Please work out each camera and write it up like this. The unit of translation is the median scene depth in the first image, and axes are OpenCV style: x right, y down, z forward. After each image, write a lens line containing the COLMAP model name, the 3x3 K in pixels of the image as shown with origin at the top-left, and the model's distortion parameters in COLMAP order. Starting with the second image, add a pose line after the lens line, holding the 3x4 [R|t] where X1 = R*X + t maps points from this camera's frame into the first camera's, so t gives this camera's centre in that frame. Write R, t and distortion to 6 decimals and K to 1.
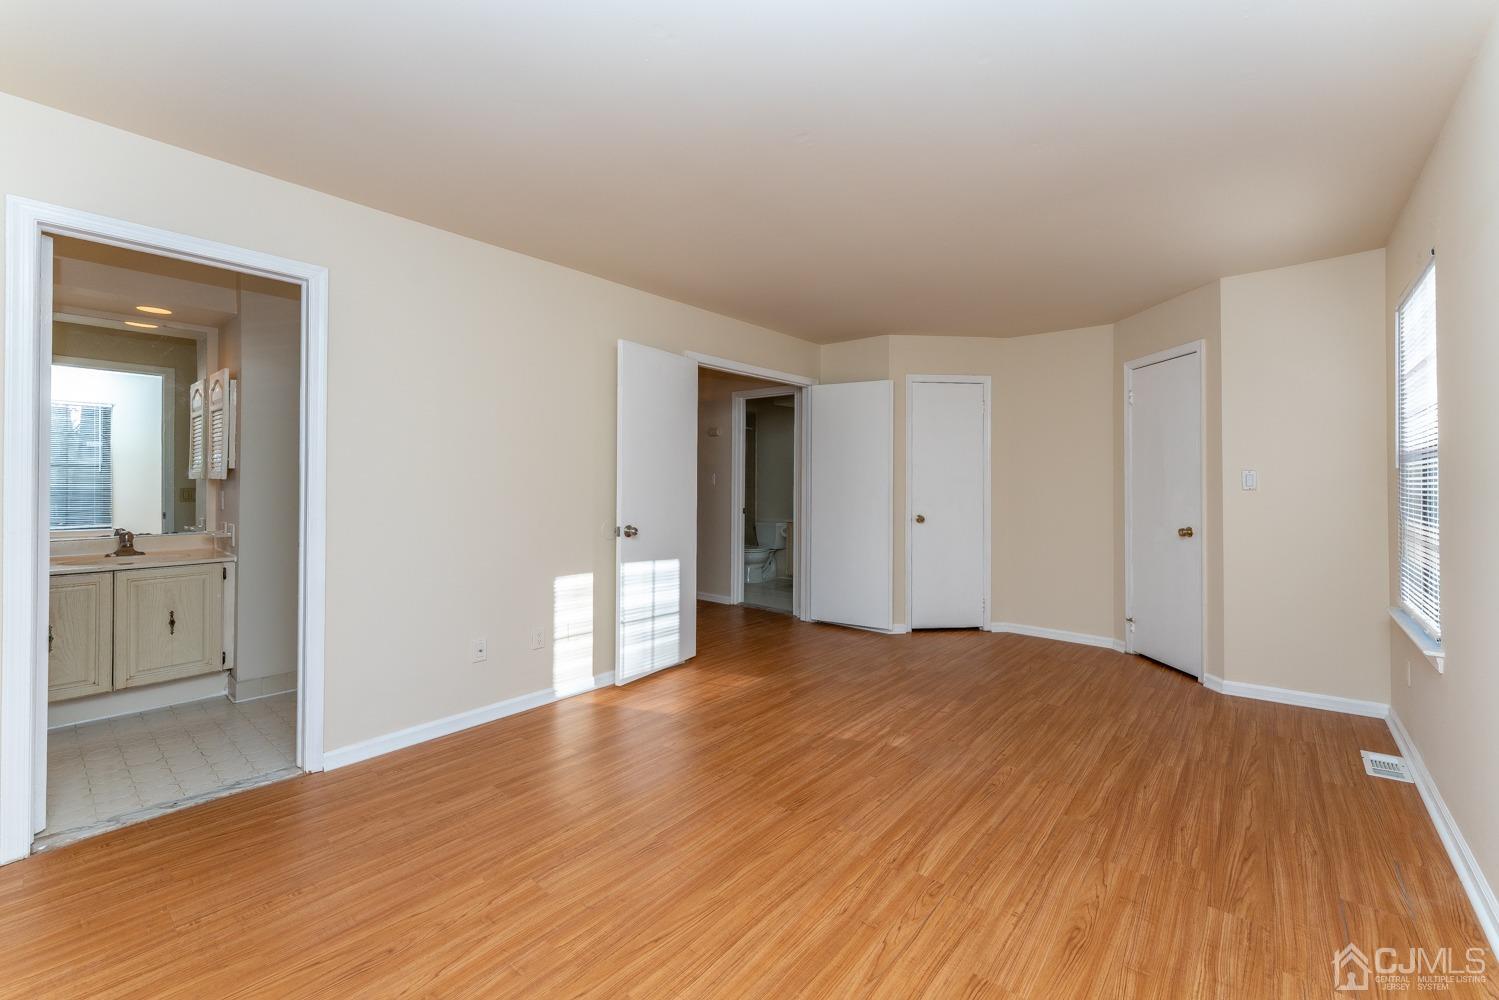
lens RADIAL K [[601.3, 0, 749.3], [0, 601.3, 477.7], [0, 0, 1]] dist [-0.000497, -0.000058]
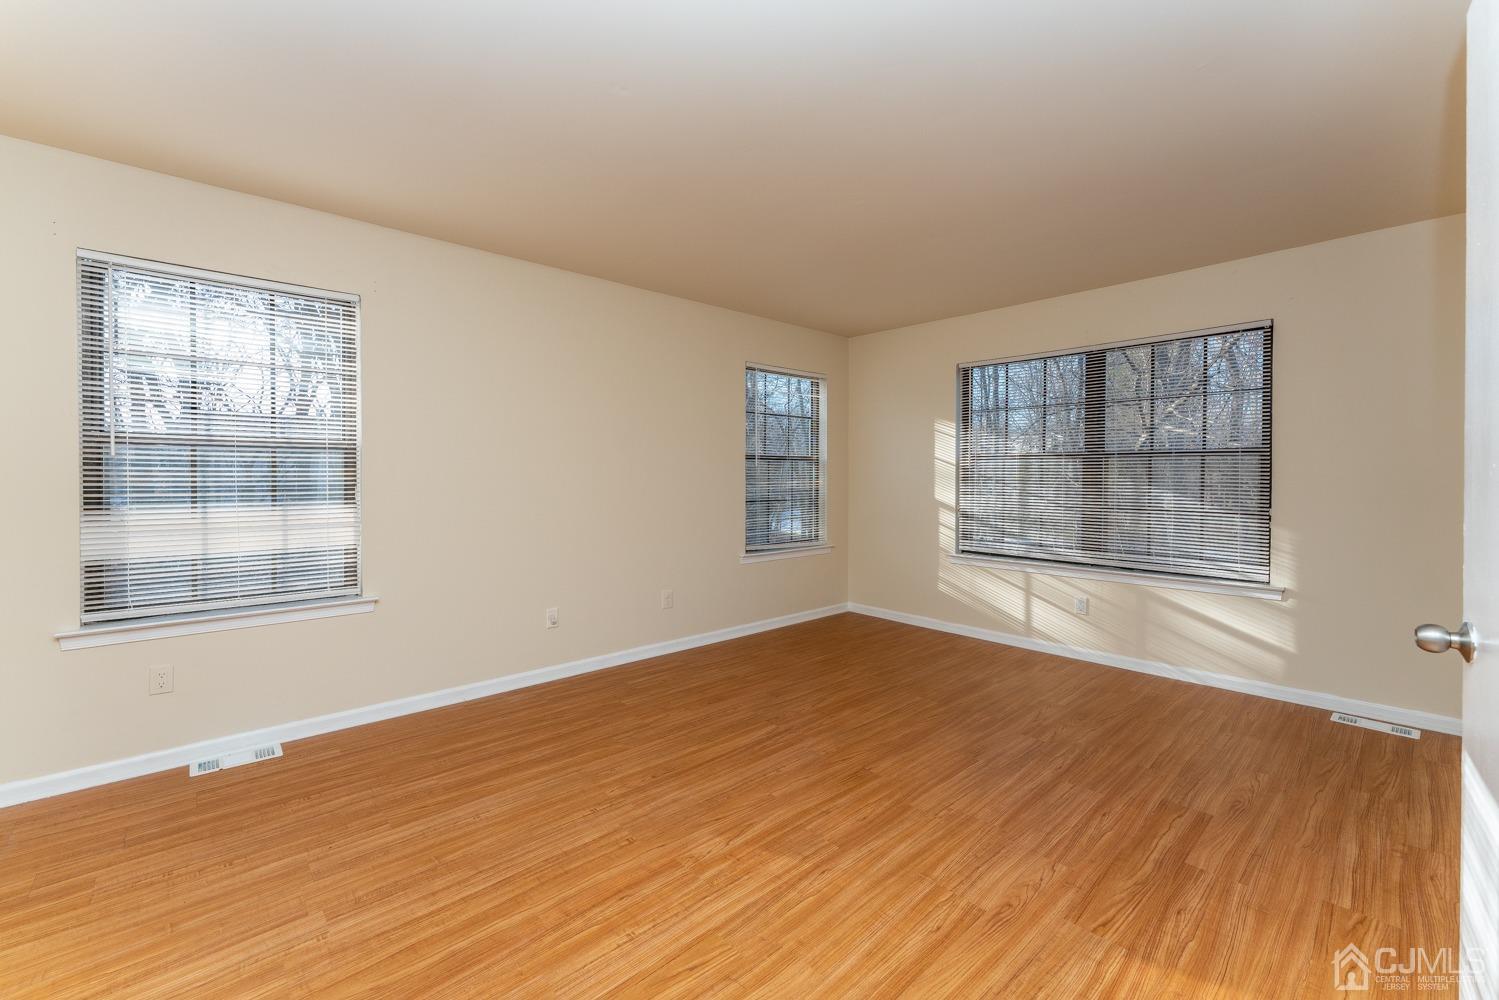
lens RADIAL K [[601.3, 0, 749.3], [0, 601.3, 477.7], [0, 0, 1]] dist [-0.000497, -0.000058]
pose [[-0.994937, -0.005449, 0.100356, 0.155245], [-0.005529, 0.999985, -0.000516, 0.028077], [-0.100351, -0.001068, -0.994951, 1.913309]]
